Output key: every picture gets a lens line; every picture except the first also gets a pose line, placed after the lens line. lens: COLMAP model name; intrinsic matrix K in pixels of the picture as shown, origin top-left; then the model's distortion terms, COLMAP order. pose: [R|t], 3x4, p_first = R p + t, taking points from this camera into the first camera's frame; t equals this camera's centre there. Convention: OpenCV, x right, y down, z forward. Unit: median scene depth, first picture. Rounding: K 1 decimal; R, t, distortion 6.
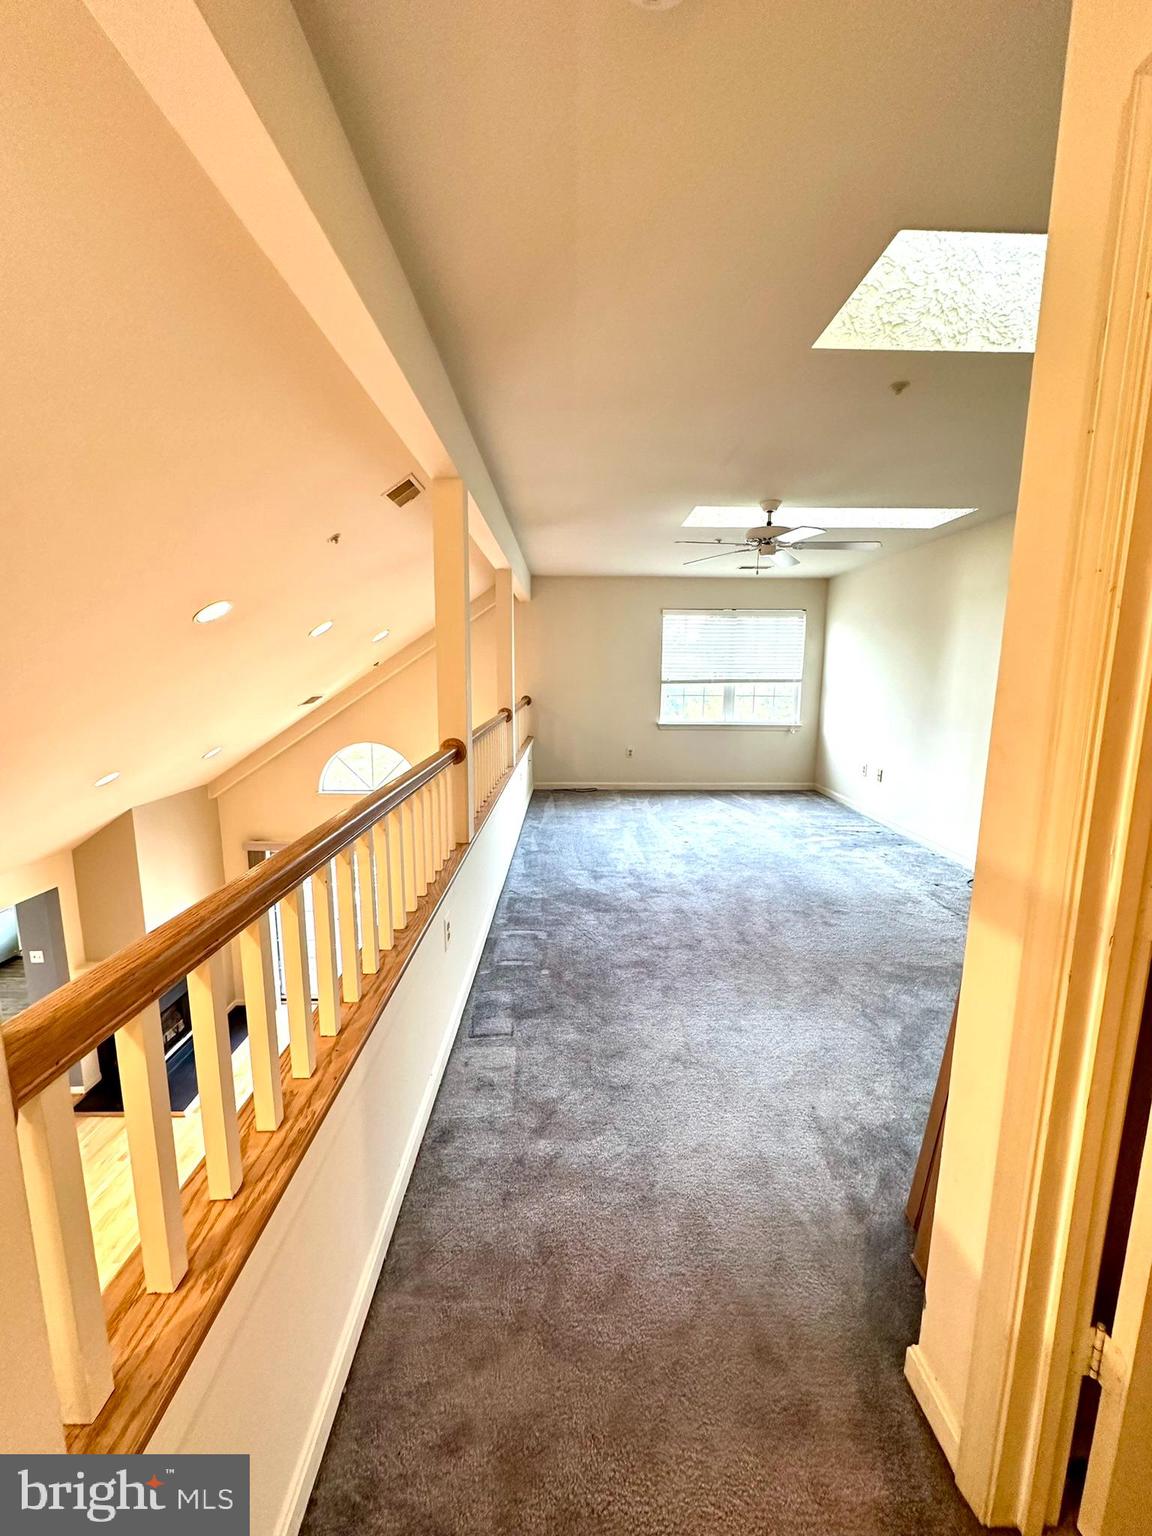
lens RADIAL K [[612.8, 0, 575.2], [0, 612.8, 765.5], [0, 0, 1]] dist [-0.002862, 0.001350]
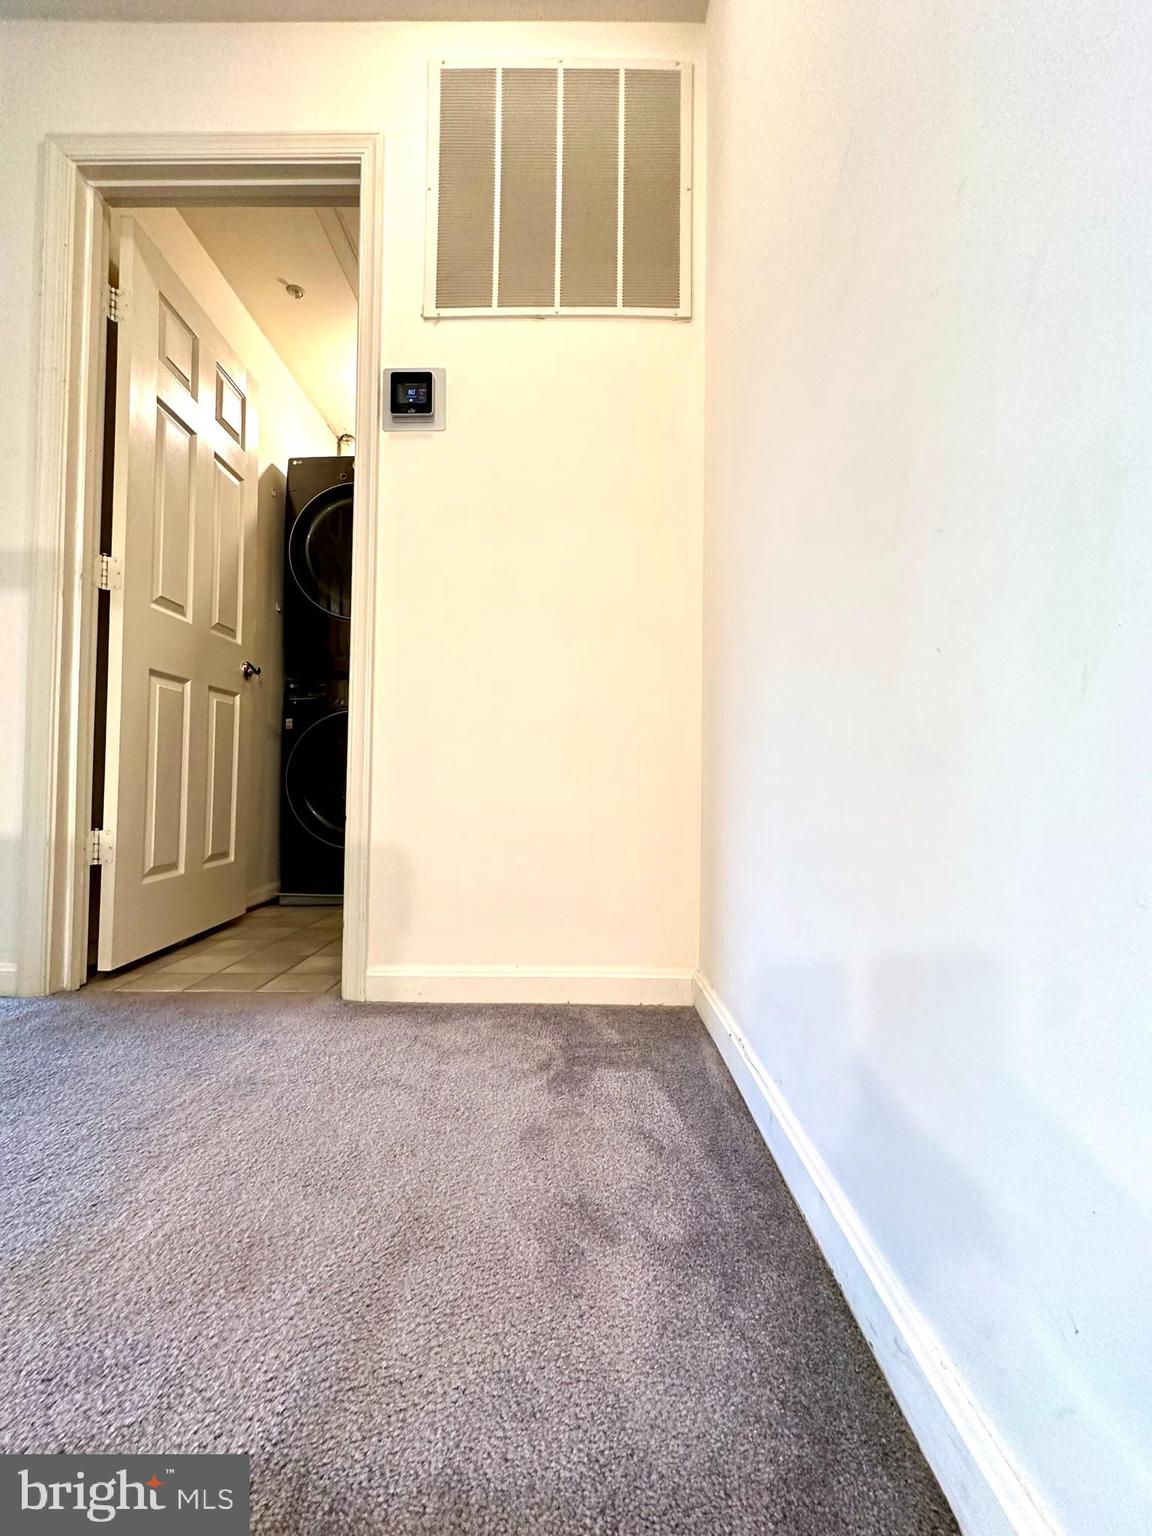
lens RADIAL K [[612.8, 0, 574.9], [0, 612.8, 768.0], [0, 0, 1]] dist [-0.002862, 0.001350]
pose [[0.022624, 0.022668, 0.999487, -0.378441], [0.149971, 0.988353, -0.025810, 0.462749], [-0.988431, 0.150478, 0.018961, -0.172030]]
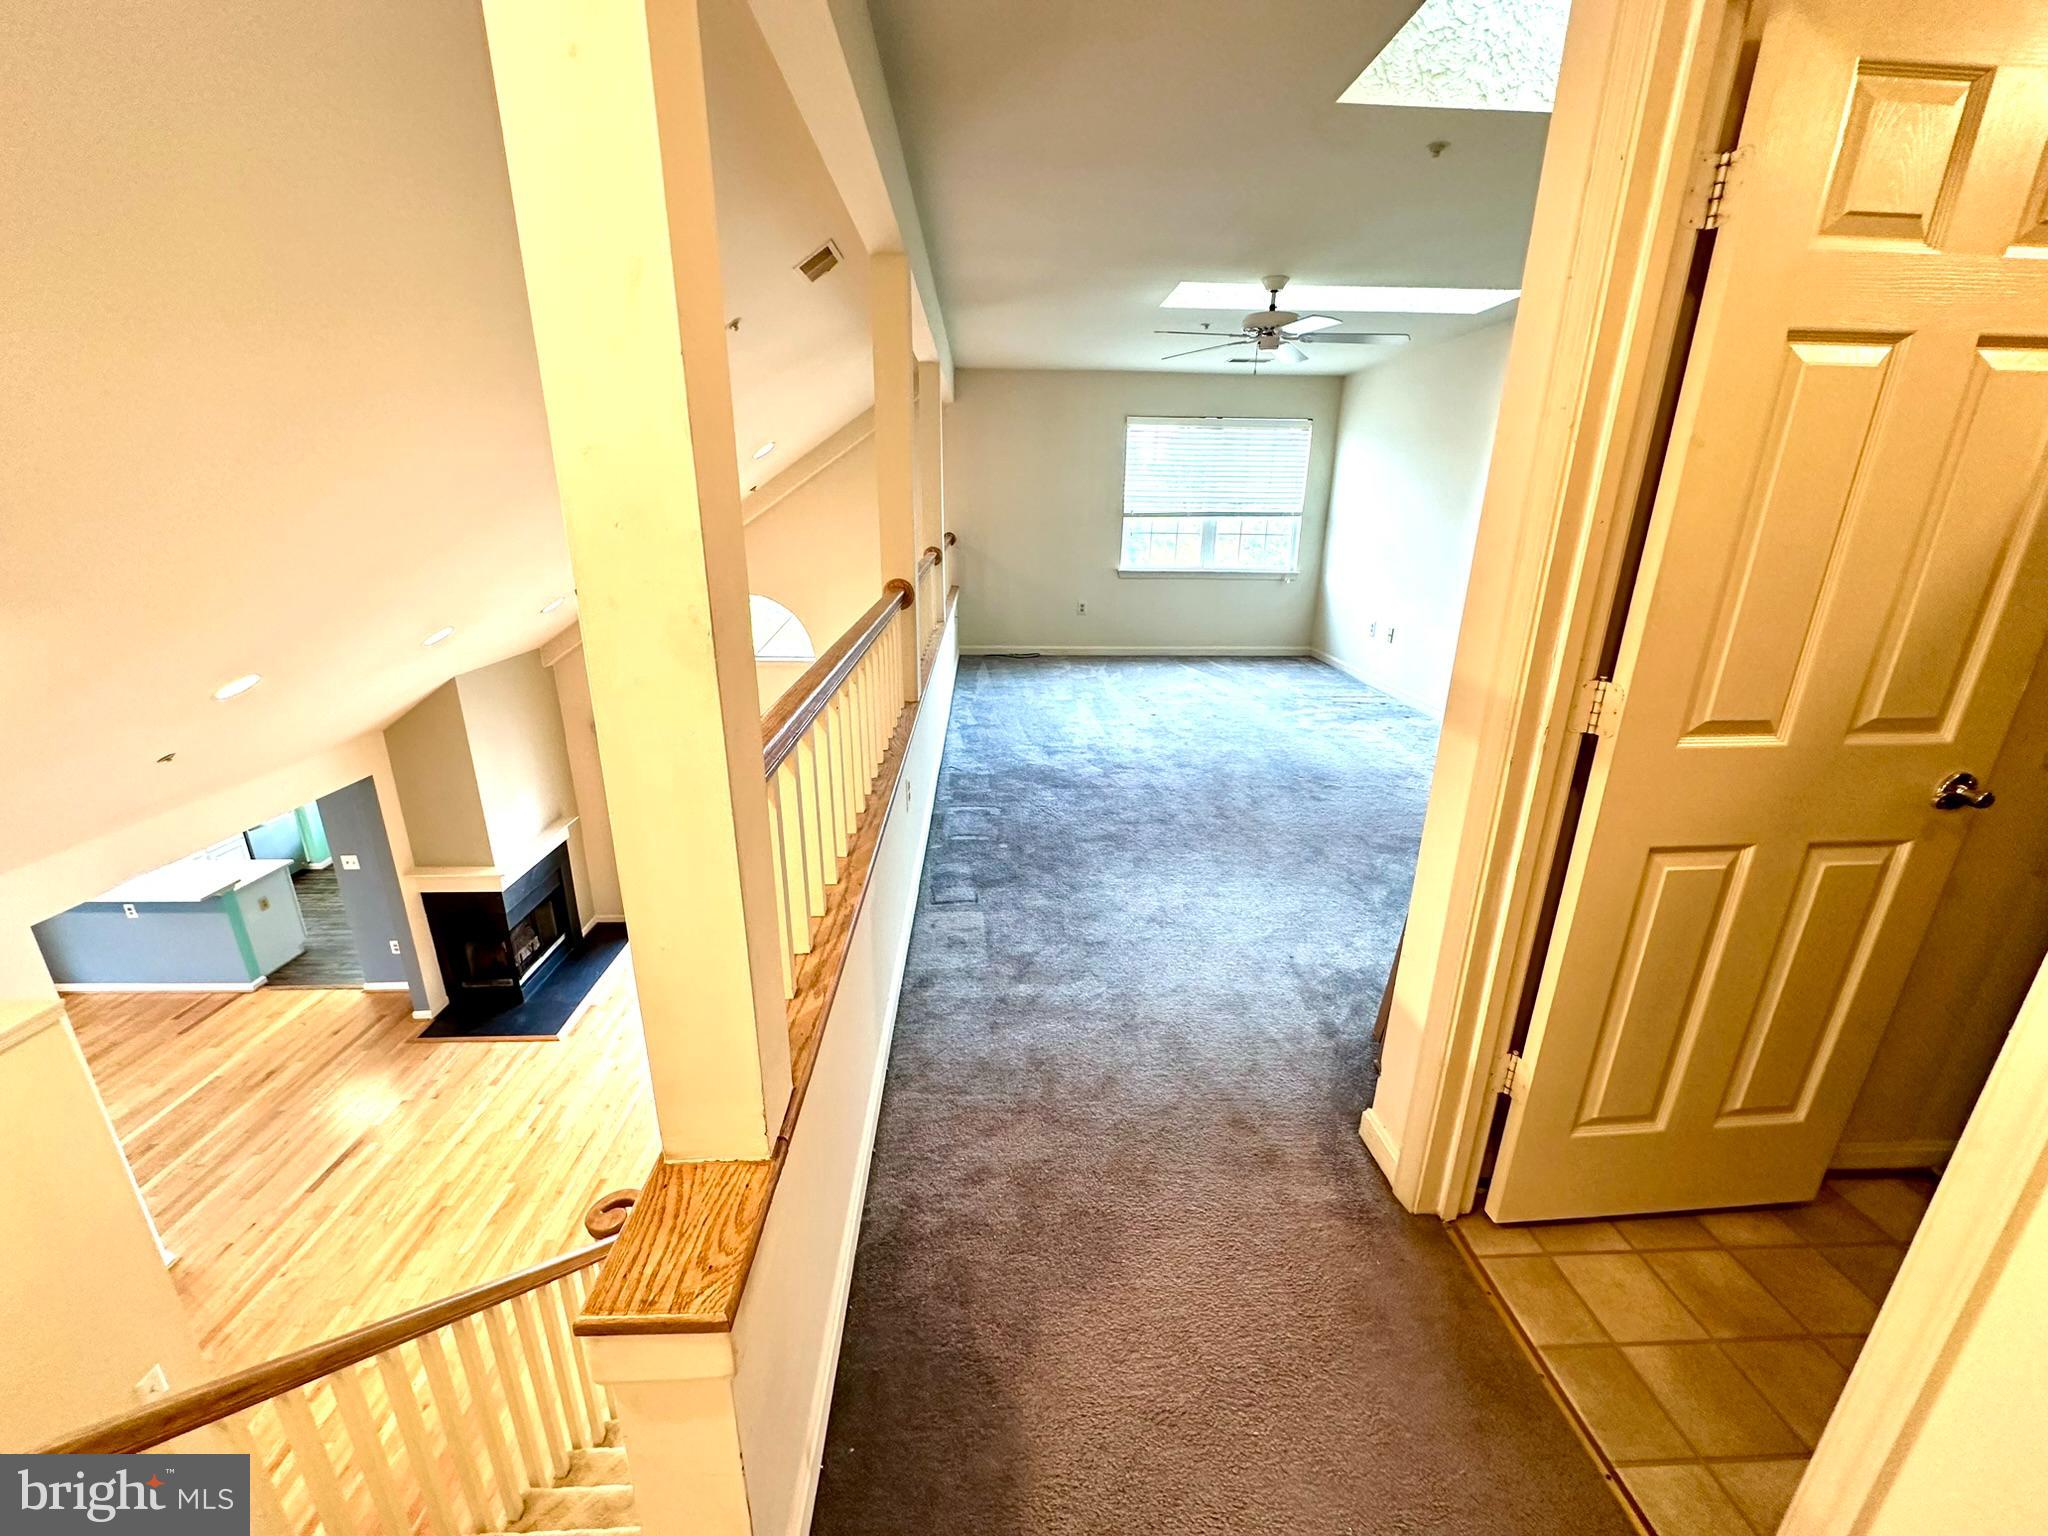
lens RADIAL K [[817.0, 0, 1021.7], [0, 817.0, 763.2], [0, 0, 1]] dist [-0.002862, 0.001350]
pose [[0.999395, -0.005237, 0.034372, -0.086922], [-0.000242, 0.987517, 0.157515, 0.039489], [-0.034768, -0.157428, 0.986918, -0.229430]]
